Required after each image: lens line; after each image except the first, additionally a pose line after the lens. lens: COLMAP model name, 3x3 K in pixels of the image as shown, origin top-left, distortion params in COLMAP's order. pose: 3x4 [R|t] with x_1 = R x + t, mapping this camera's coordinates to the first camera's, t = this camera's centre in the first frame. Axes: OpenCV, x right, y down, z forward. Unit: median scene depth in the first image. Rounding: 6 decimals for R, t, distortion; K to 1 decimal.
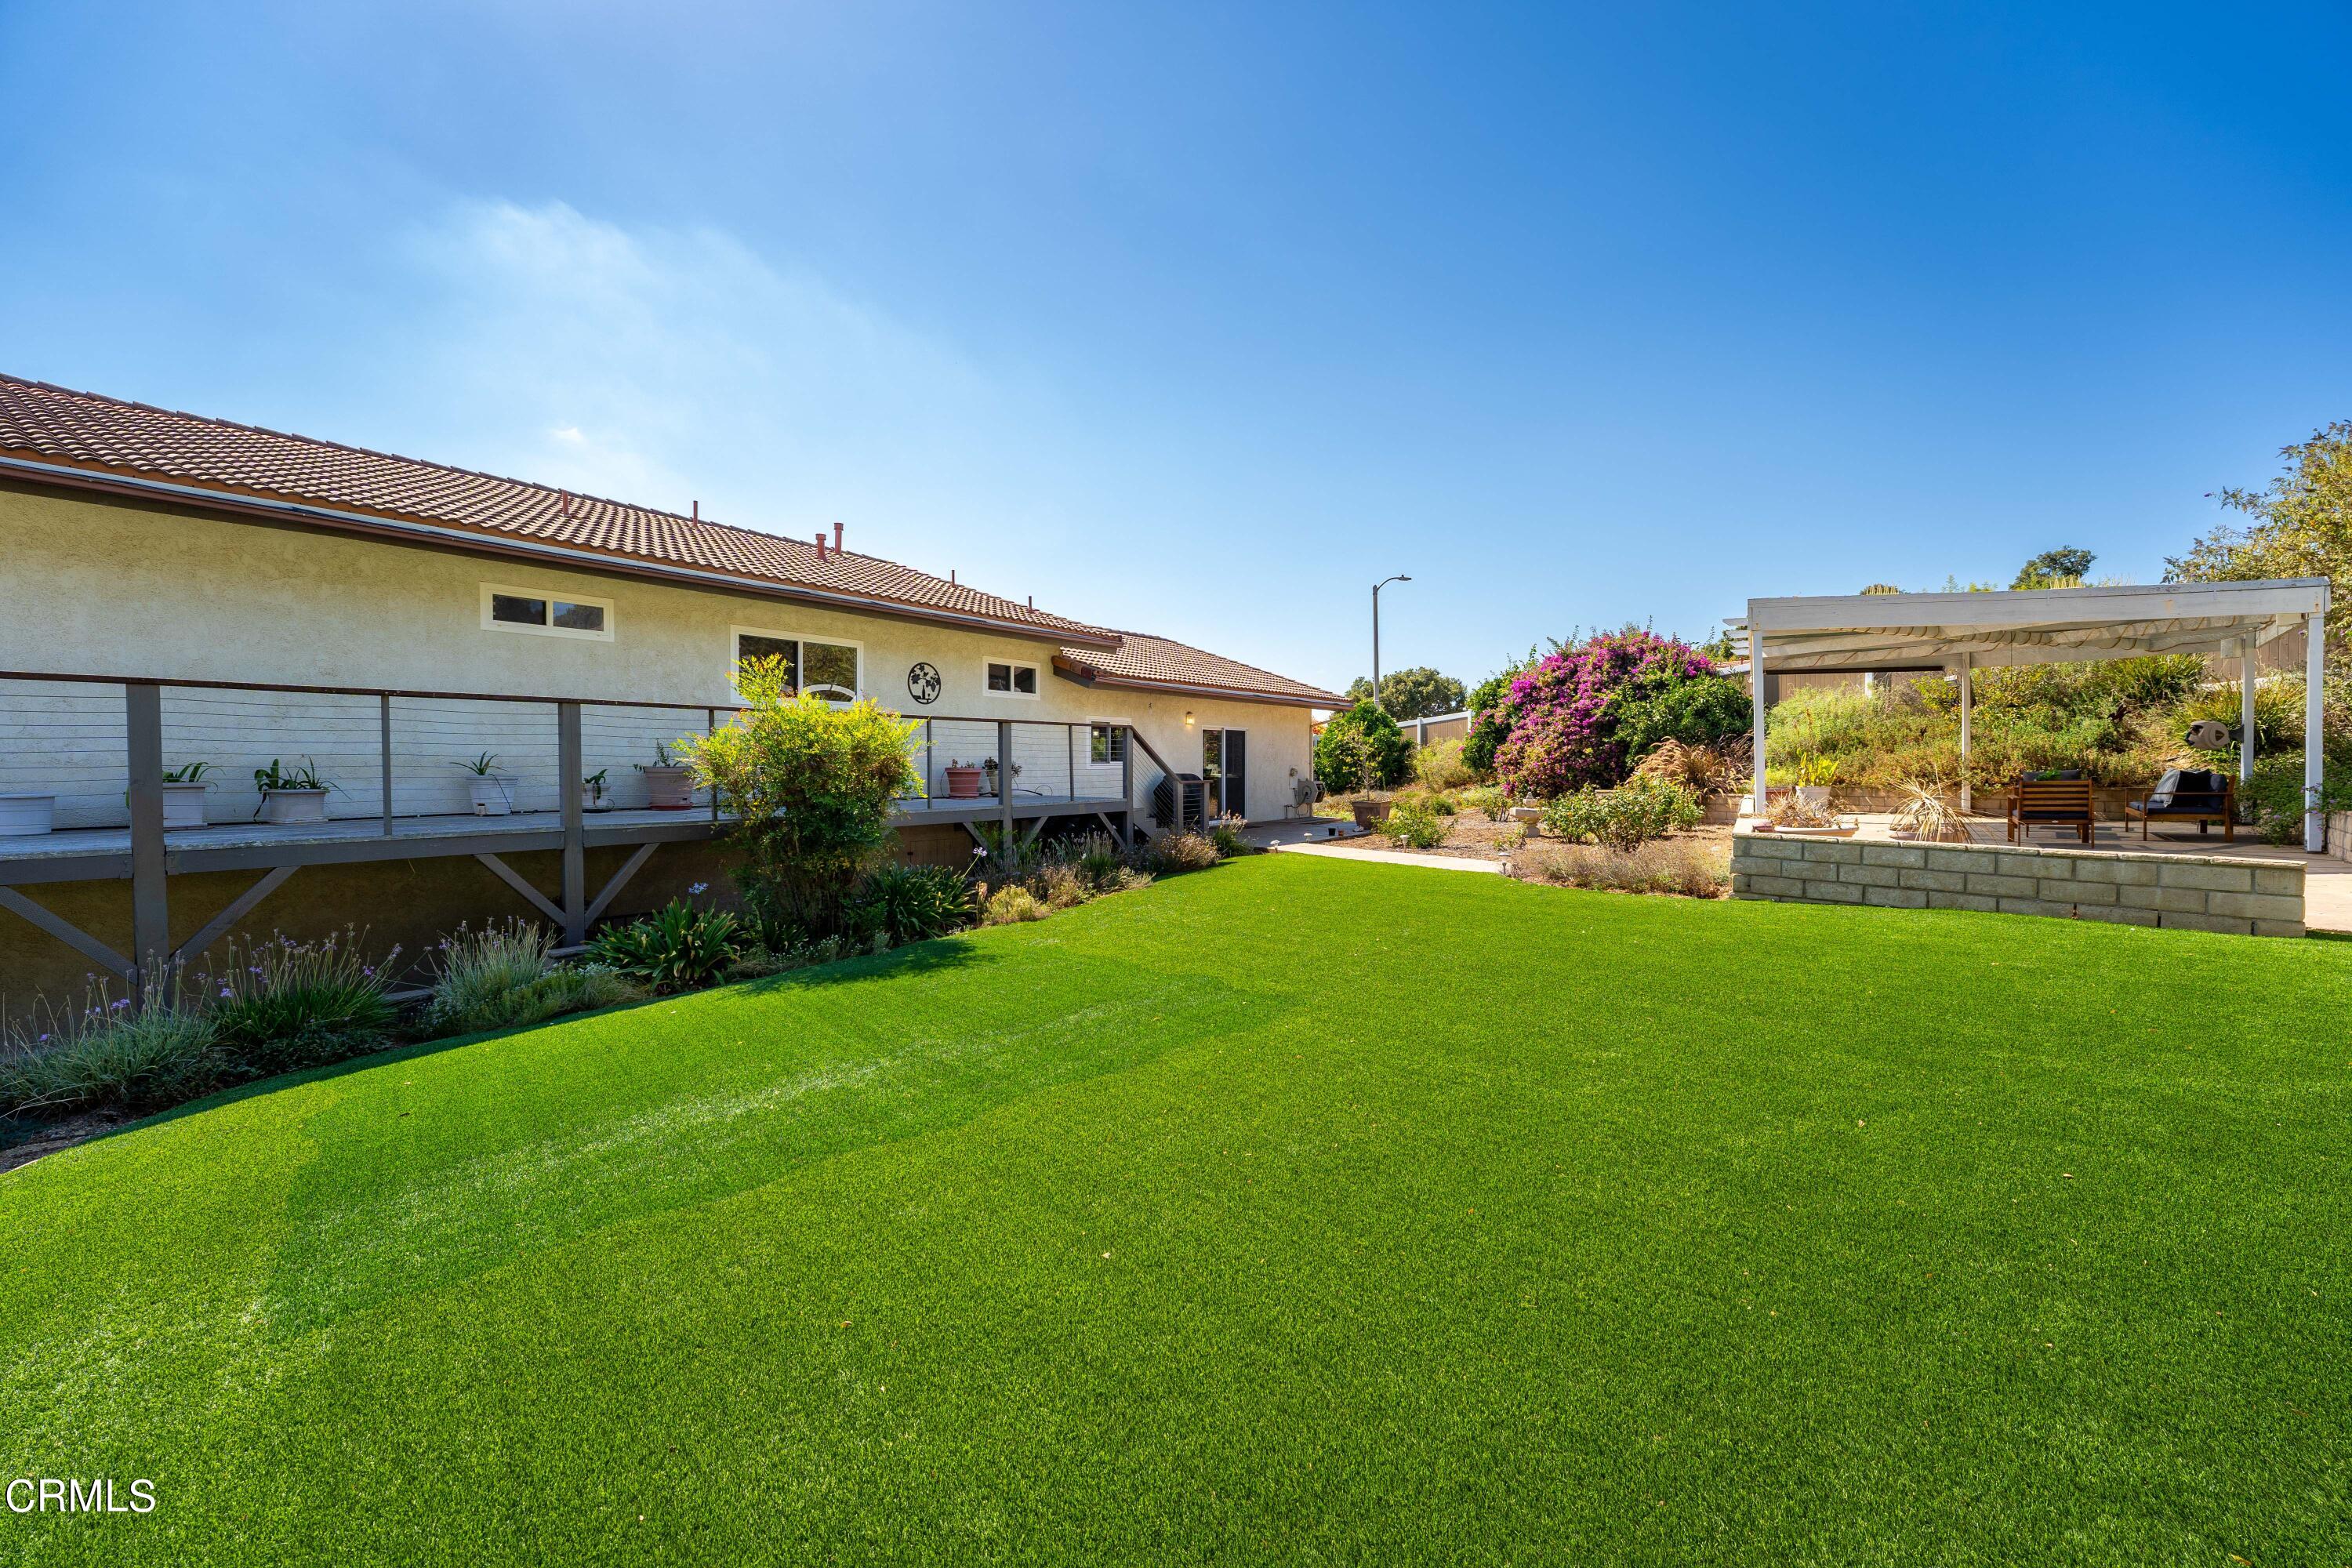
lens RADIAL K [[978.9, 0, 1174.1], [0, 978.9, 778.2], [0, 0, 1]] dist [-0.013221, 0.002234]
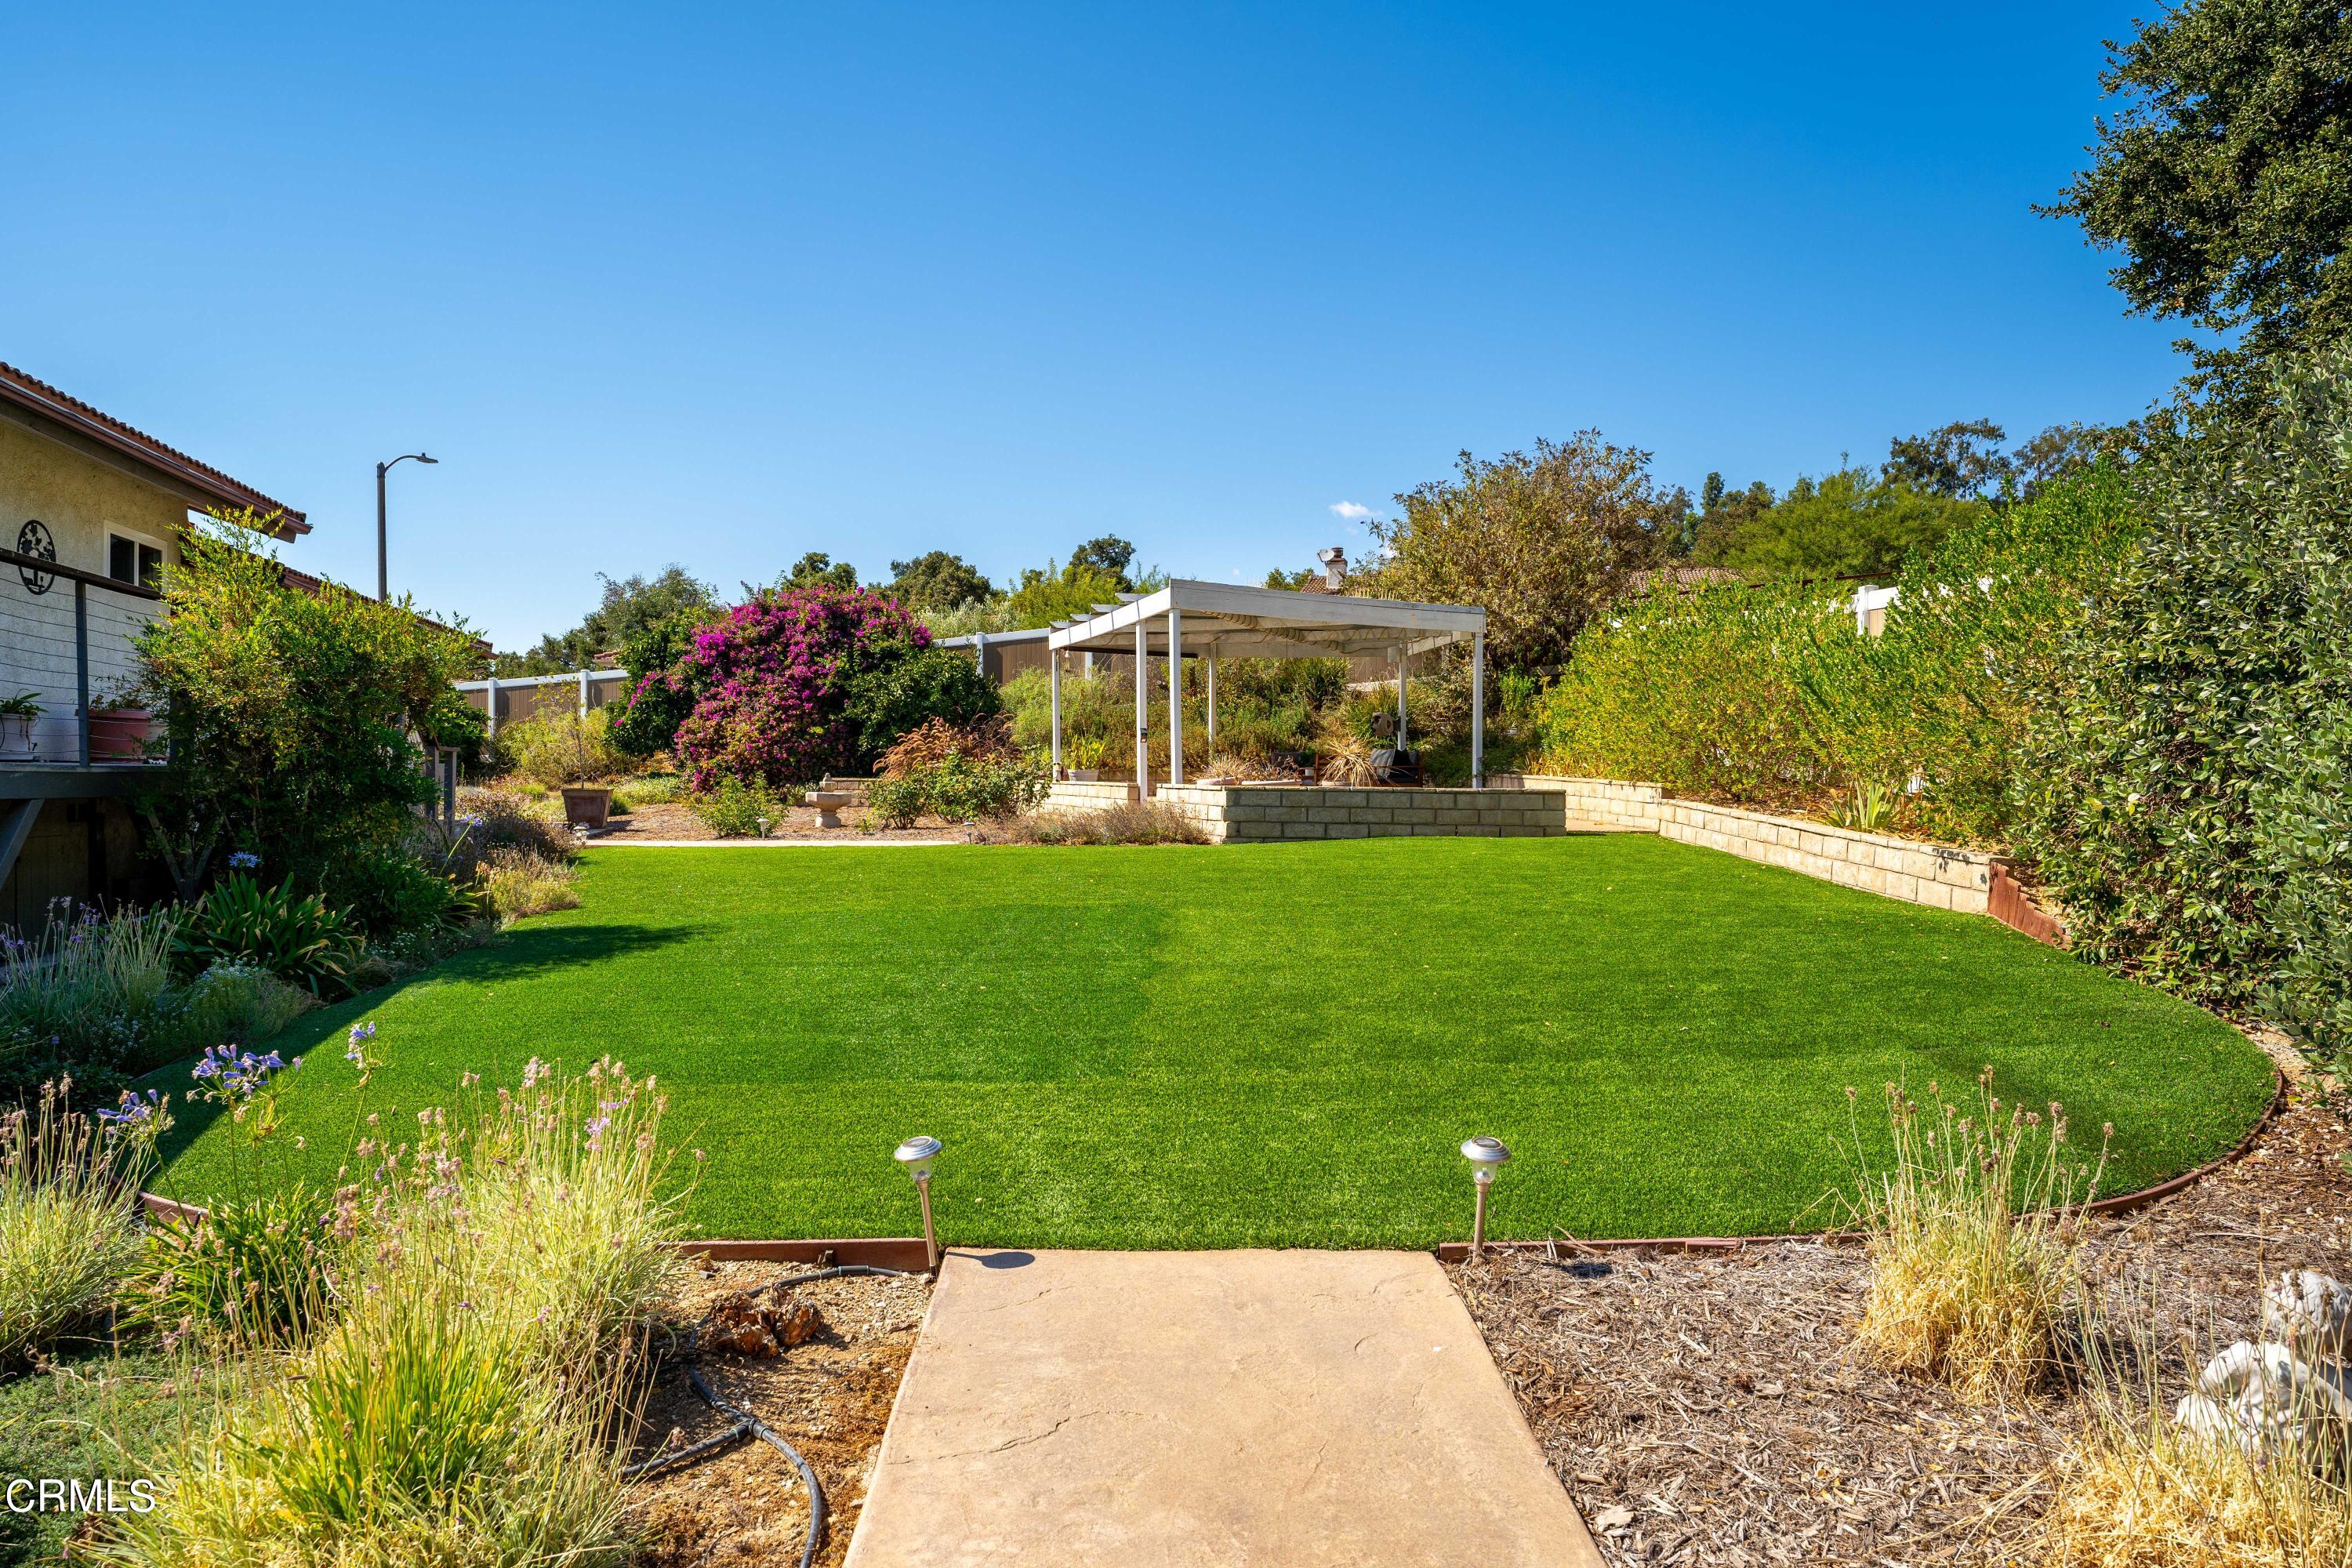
lens RADIAL K [[1524.8, 0, 1182.1], [0, 1524.8, 784.8], [0, 0, 1]] dist [0.030228, 0.001107]
pose [[0.668296, 0.005721, 0.743873, -0.388911], [-0.000240, 0.999972, -0.007475, 0.033532], [-0.743895, 0.004817, 0.668279, -0.076774]]
